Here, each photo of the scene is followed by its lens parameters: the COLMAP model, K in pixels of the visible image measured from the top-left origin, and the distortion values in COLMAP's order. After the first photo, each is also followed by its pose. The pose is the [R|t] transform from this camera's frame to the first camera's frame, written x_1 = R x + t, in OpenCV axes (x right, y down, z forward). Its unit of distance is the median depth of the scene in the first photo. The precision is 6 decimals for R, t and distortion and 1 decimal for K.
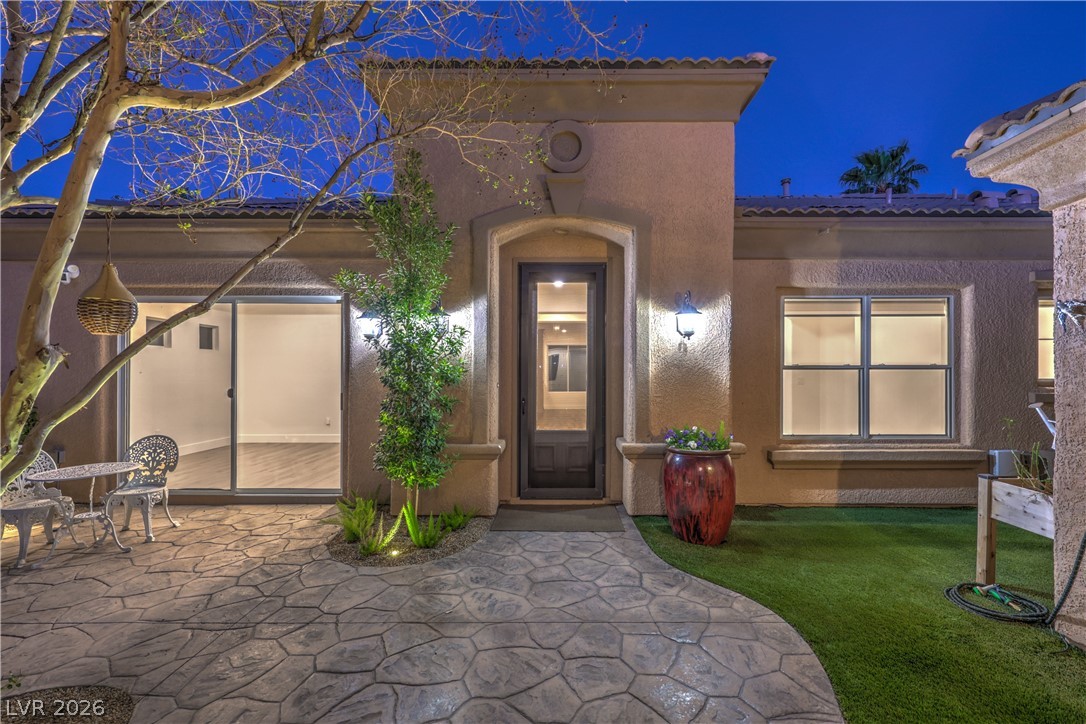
lens RADIAL K [[457.3, 0, 546.1], [0, 457.3, 353.6], [0, 0, 1]] dist [-0.002032, 0.000063]
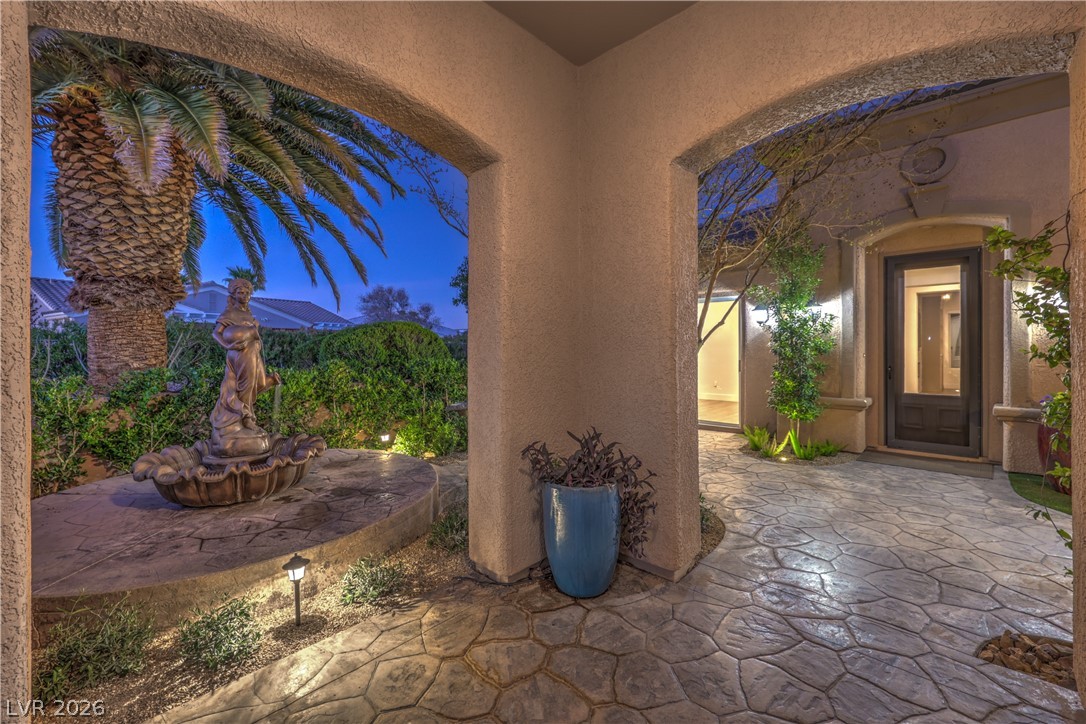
lens RADIAL K [[457.3, 0, 546.1], [0, 457.3, 353.6], [0, 0, 1]] dist [-0.002032, 0.000063]
pose [[0.734453, 0.003614, -0.678650, 0.119363], [0.033329, 0.998587, 0.041387, -0.020999], [0.677840, -0.053016, 0.733295, -0.605363]]
